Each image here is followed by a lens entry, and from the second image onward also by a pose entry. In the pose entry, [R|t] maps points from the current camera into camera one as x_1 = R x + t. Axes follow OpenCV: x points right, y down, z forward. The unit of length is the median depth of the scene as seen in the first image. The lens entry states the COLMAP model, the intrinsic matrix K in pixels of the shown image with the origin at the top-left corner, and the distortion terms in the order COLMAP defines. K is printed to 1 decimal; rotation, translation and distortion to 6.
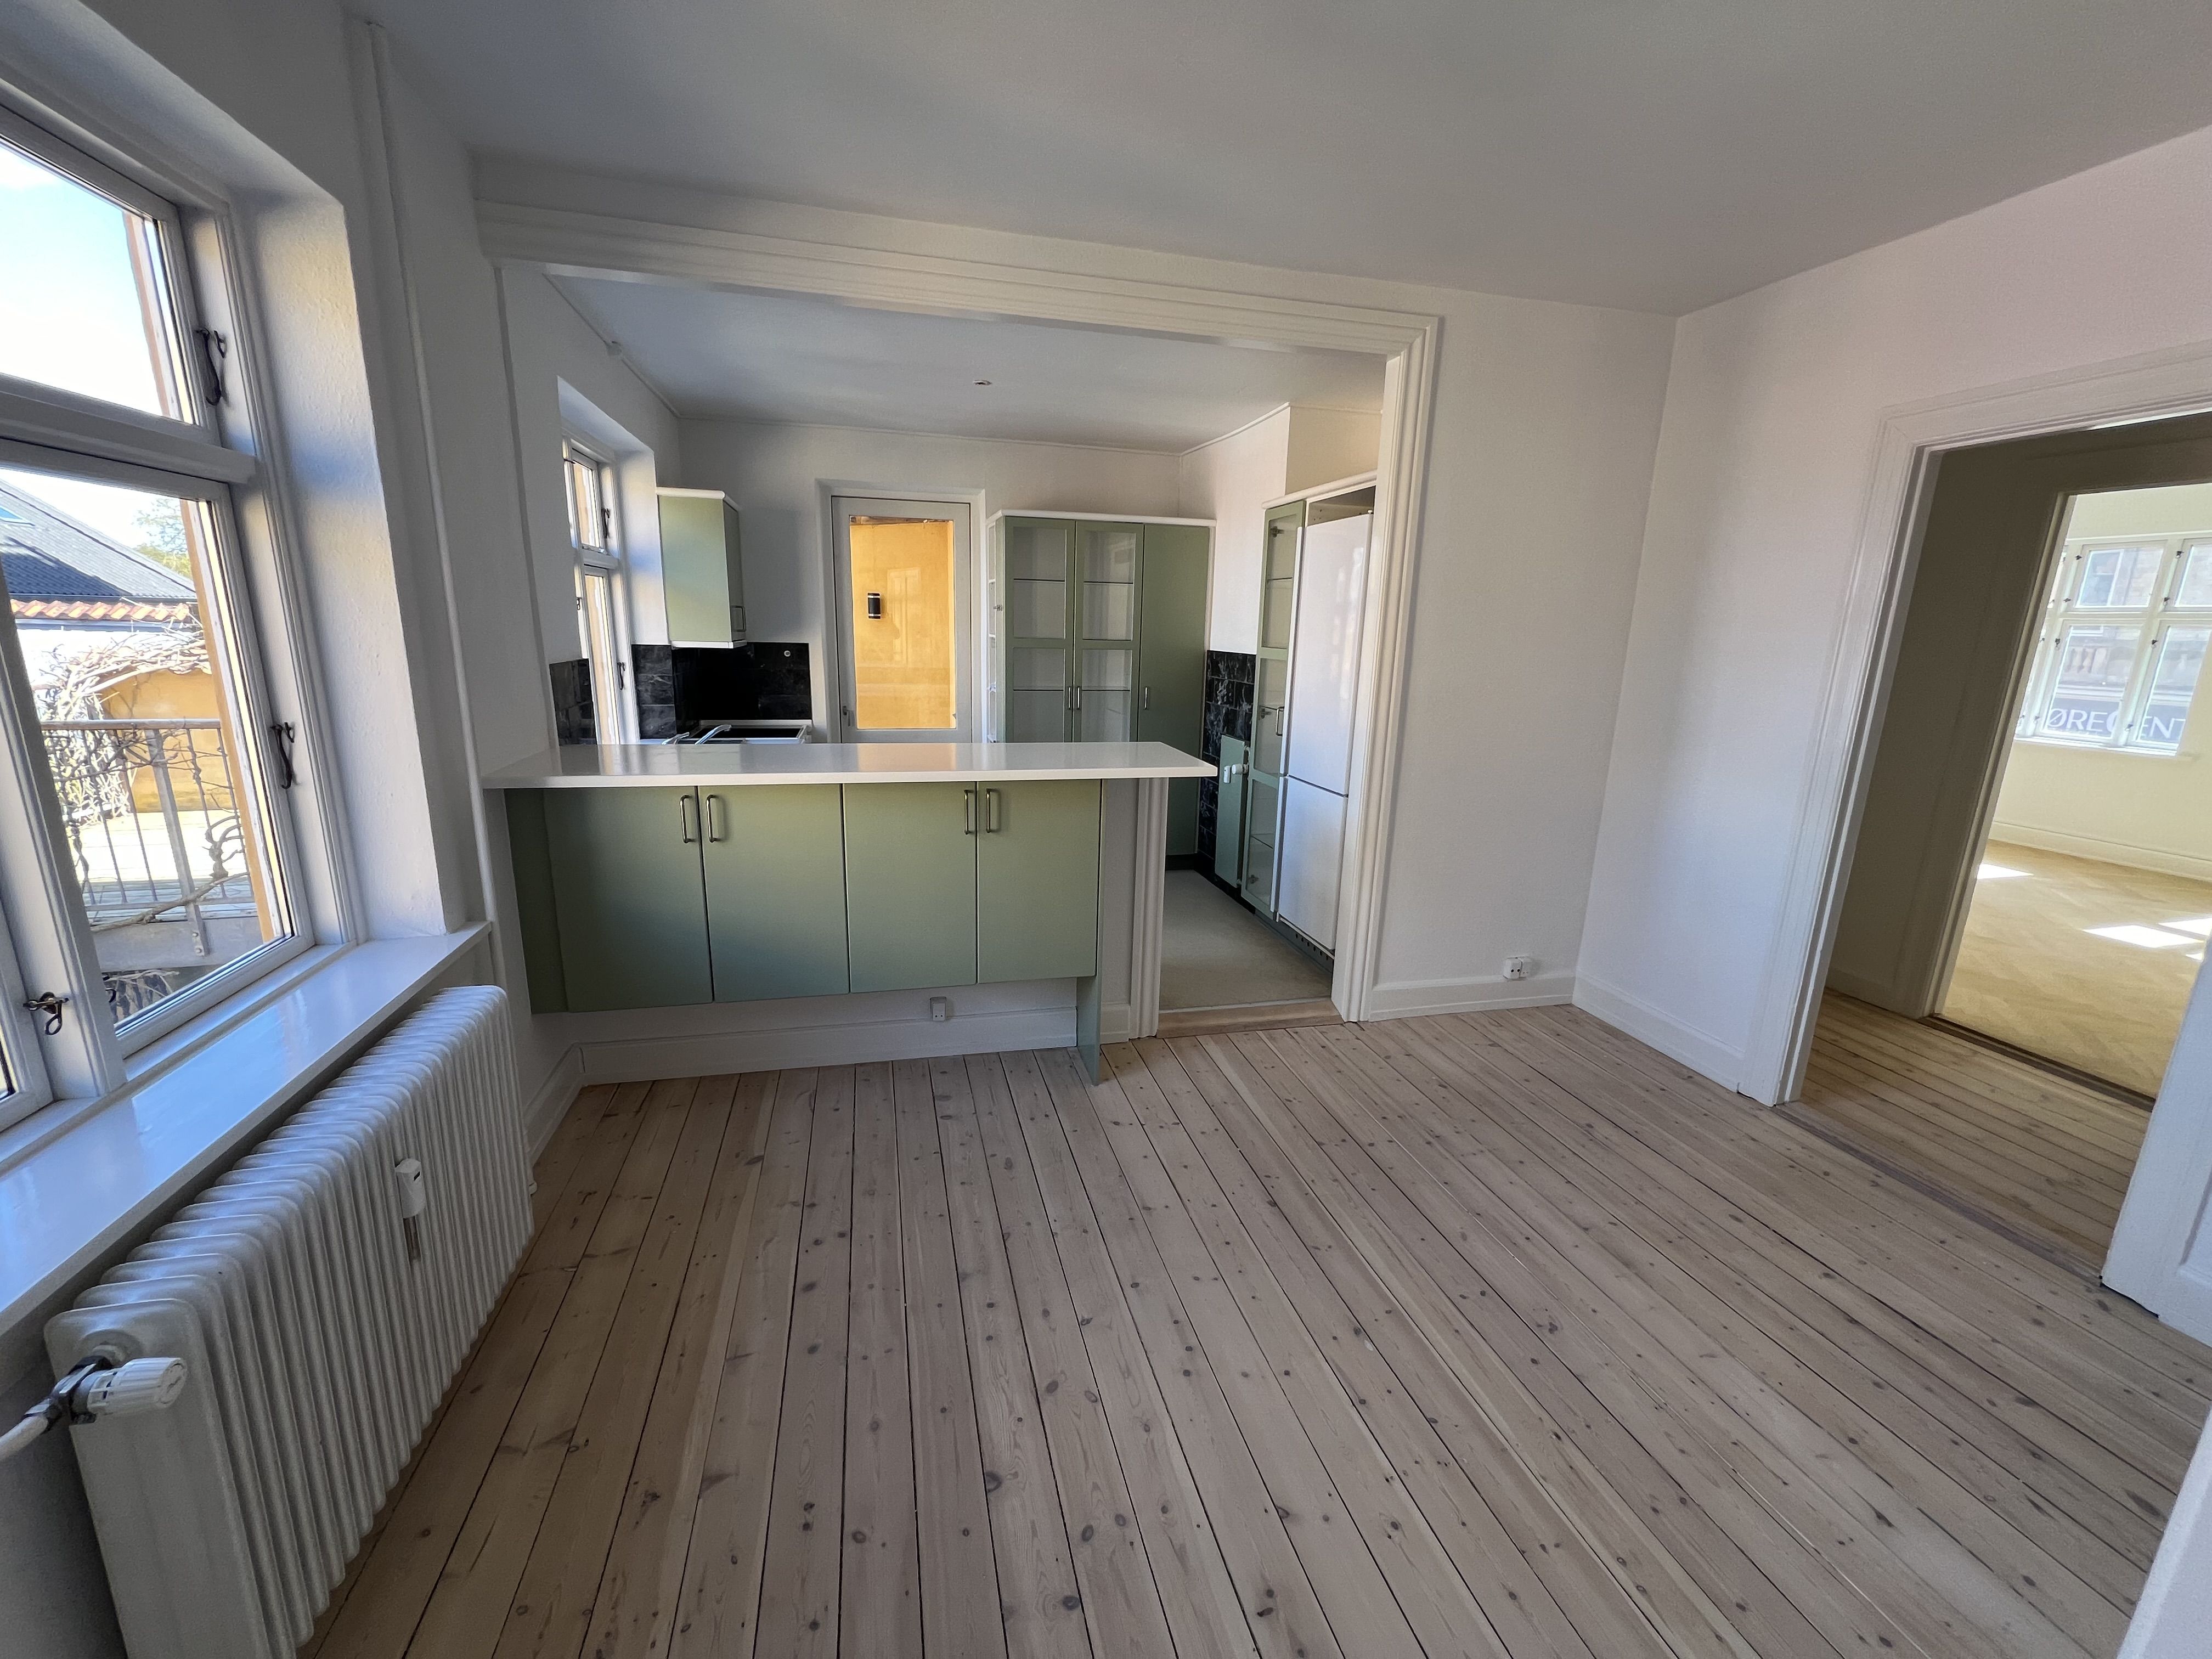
lens RADIAL K [[890.5, 0, 1101.5], [0, 890.5, 820.0], [0, 0, 1]] dist [0.005393, -0.000483]
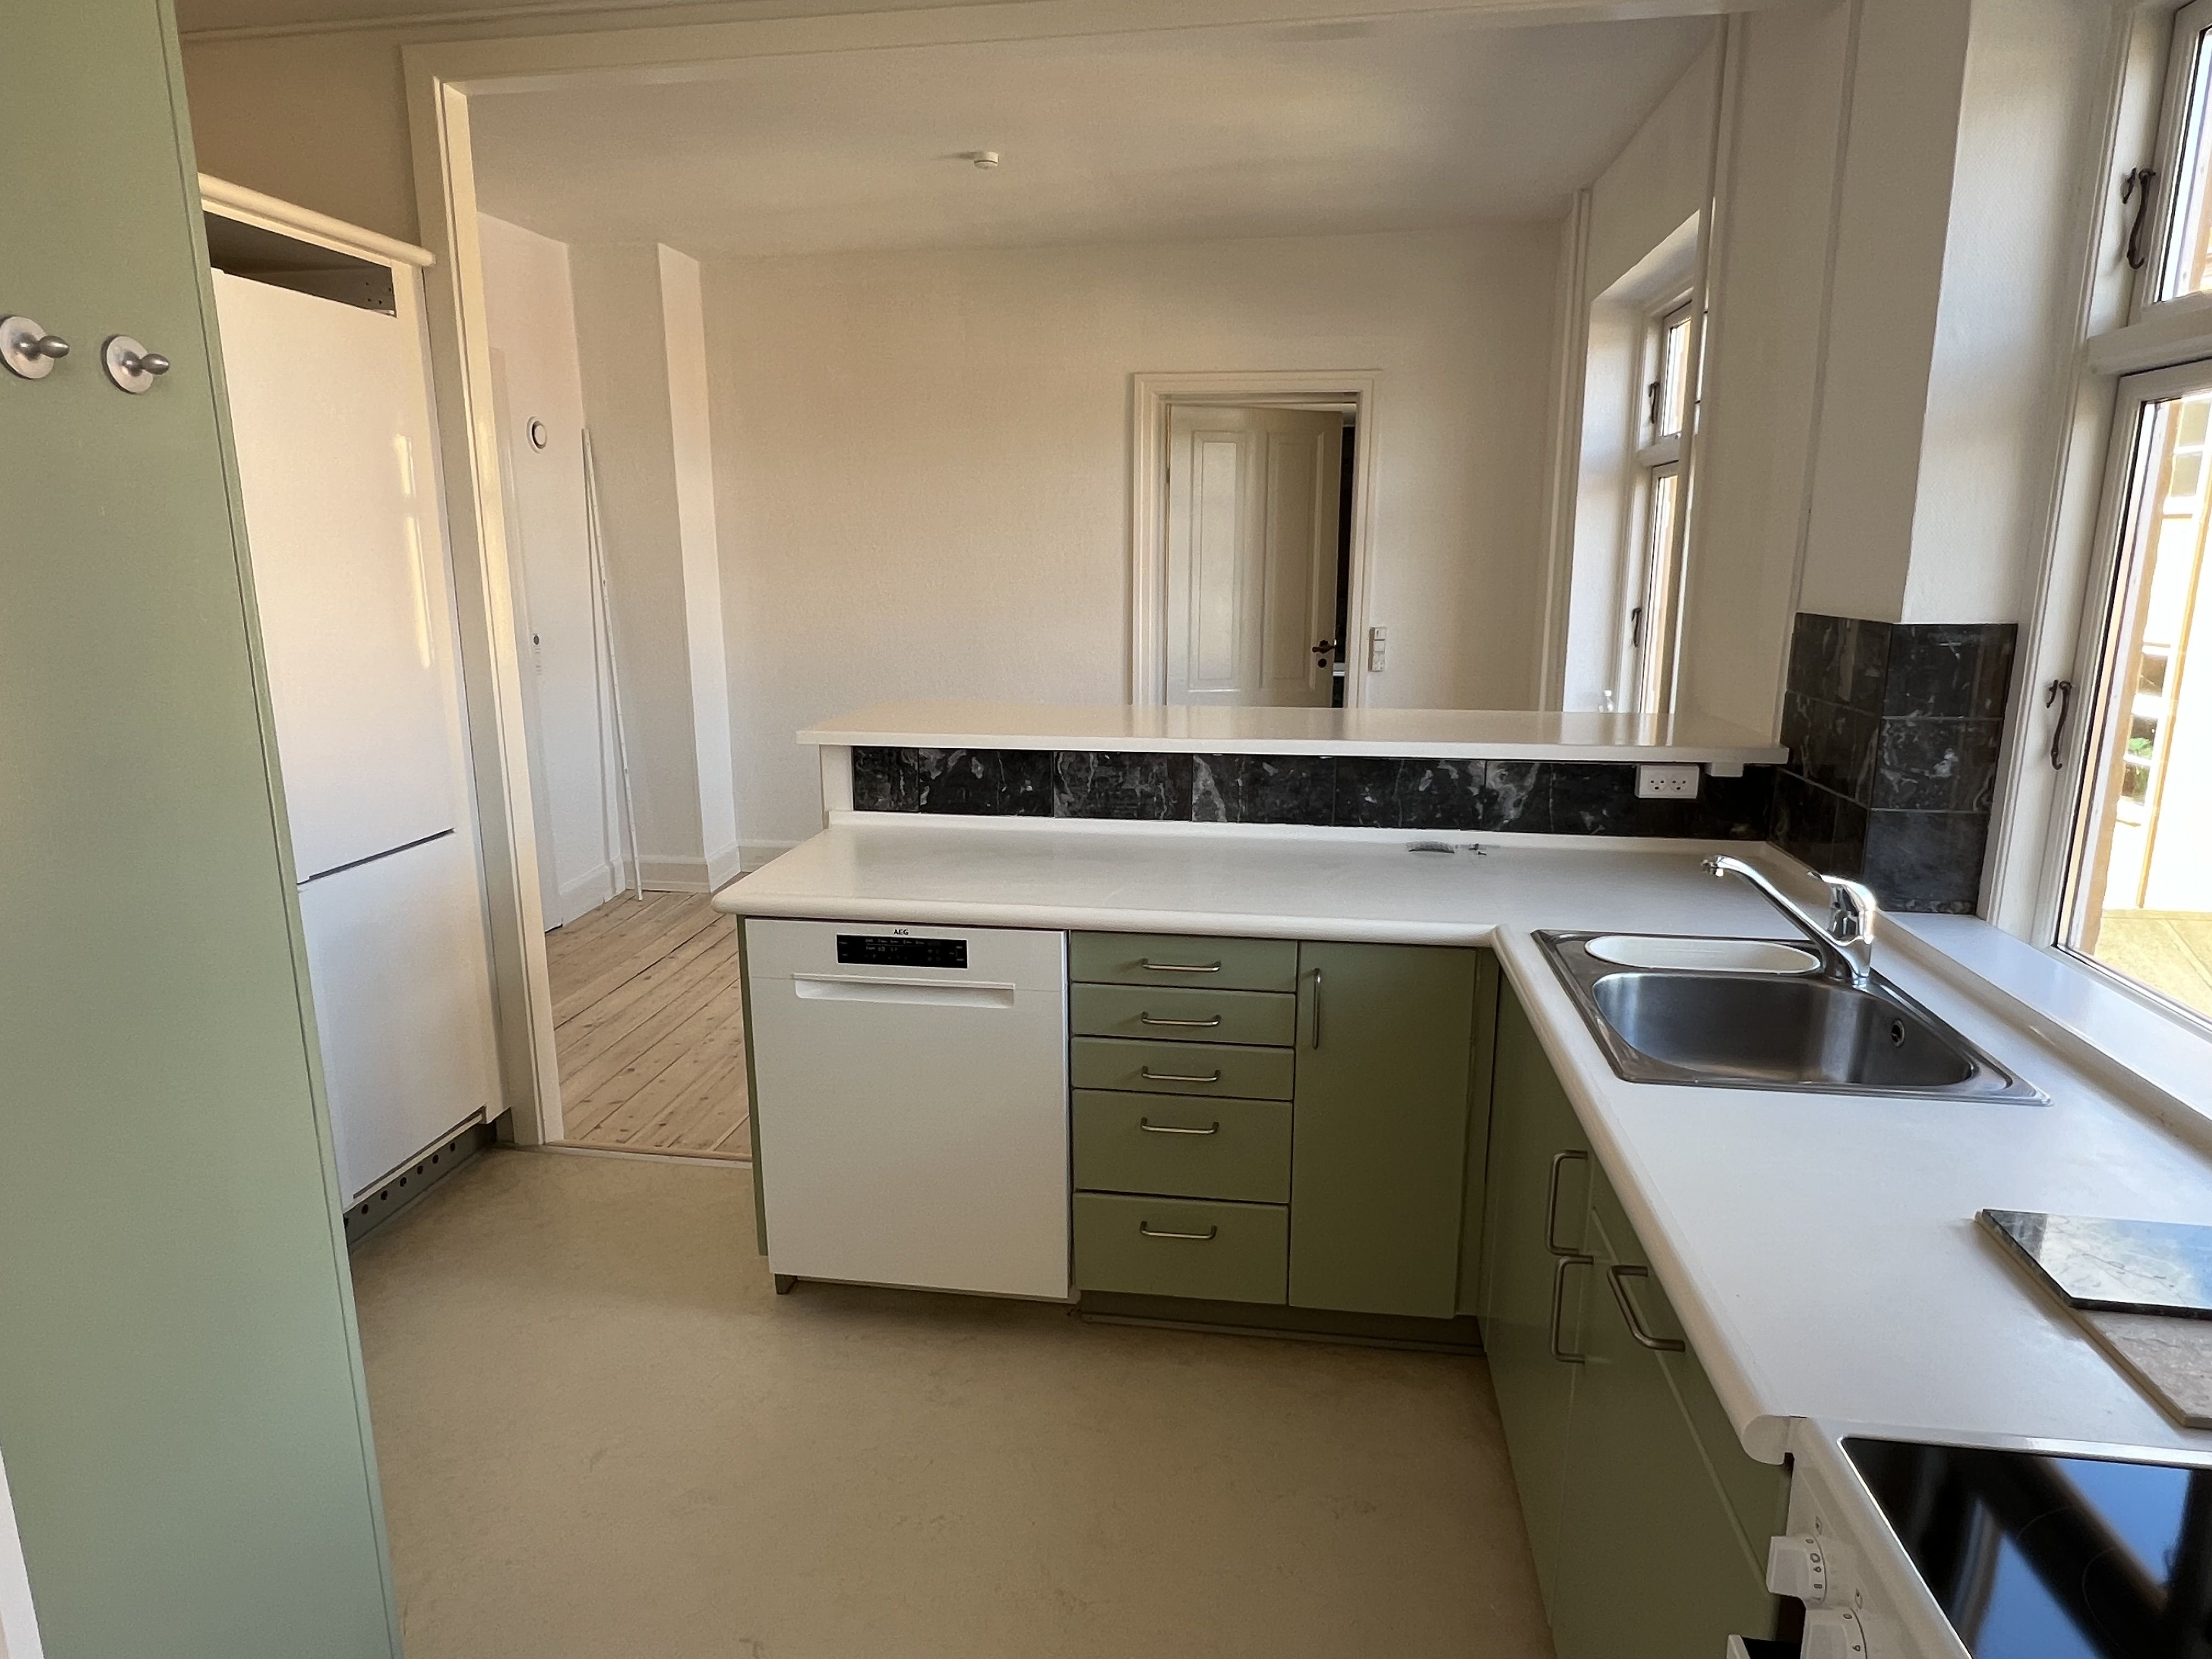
lens RADIAL K [[1290.5, 0, 1106.3], [0, 1290.5, 827.2], [0, 0, 1]] dist [0.000174, 0.000015]
pose [[-0.923677, -0.107570, 0.367764, -0.559609], [0.056911, 0.910626, 0.409294, -0.471479], [-0.378923, 0.398985, -0.835002, 2.125199]]
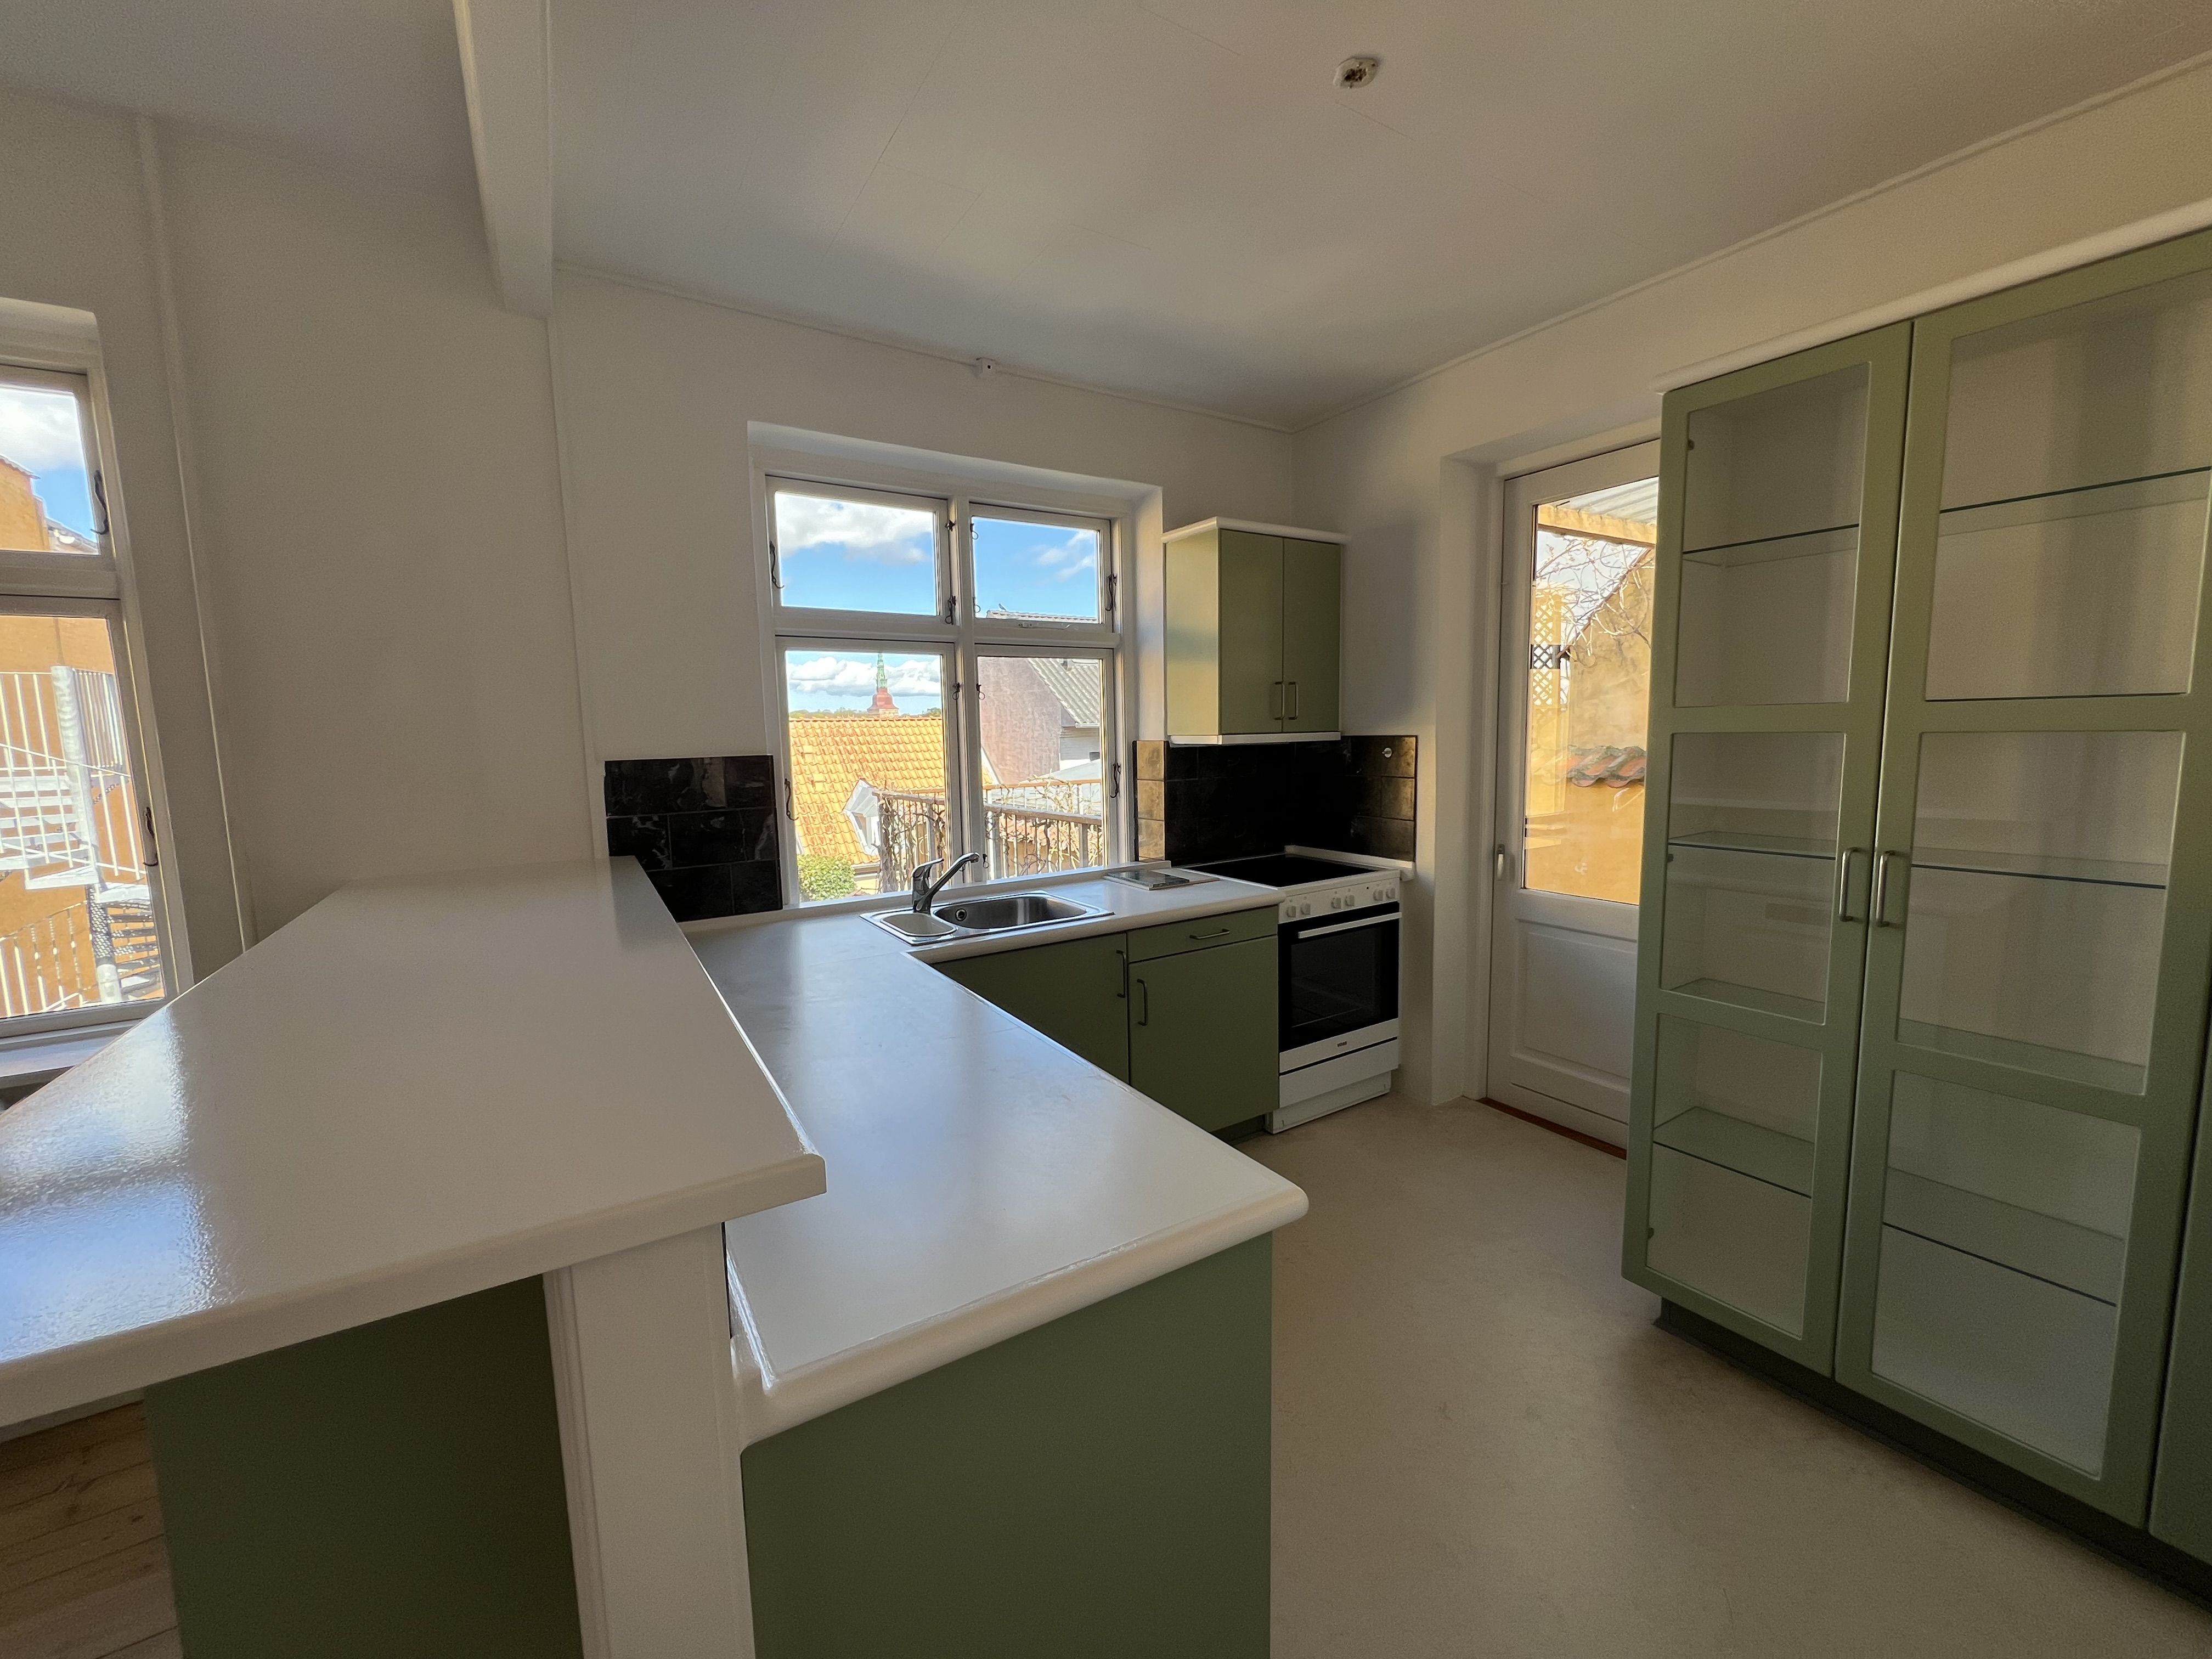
lens RADIAL K [[890.5, 0, 1103.4], [0, 890.5, 822.8], [0, 0, 1]] dist [0.005393, -0.000483]
pose [[0.312588, 0.071104, -0.947224, 0.364051], [-0.178515, 0.983824, 0.014941, -0.231565], [0.932963, 0.164424, 0.320225, 1.283439]]
